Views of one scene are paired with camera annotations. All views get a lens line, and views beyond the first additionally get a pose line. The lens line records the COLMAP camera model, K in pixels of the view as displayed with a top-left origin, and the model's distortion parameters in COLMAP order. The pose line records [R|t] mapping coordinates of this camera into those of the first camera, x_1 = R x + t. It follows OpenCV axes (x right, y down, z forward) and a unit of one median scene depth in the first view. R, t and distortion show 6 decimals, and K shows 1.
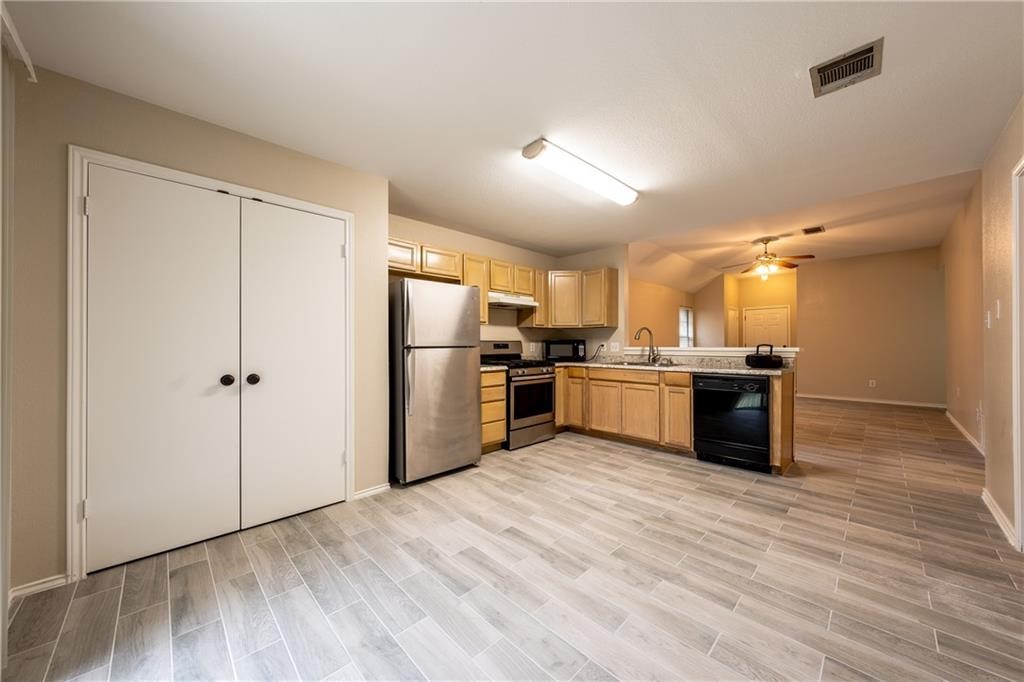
lens RADIAL K [[366.6, 0, 514.1], [0, 366.6, 347.5], [0, 0, 1]] dist [0.000277, 0.000030]
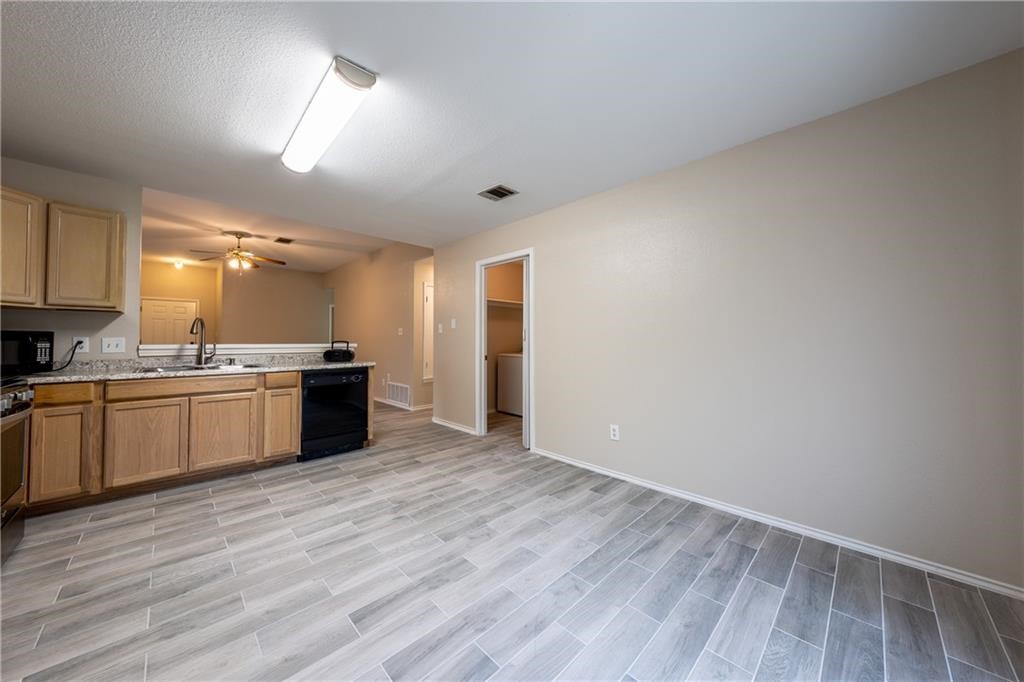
lens RADIAL K [[356.3, 0, 509.0], [0, 356.3, 338.8], [0, 0, 1]] dist [0.001464, -0.000072]
pose [[-0.000747, 0.007942, 0.999968, -0.474894], [0.006111, 0.999950, -0.007937, -0.004206], [-0.999981, 0.006105, -0.000796, 0.510205]]
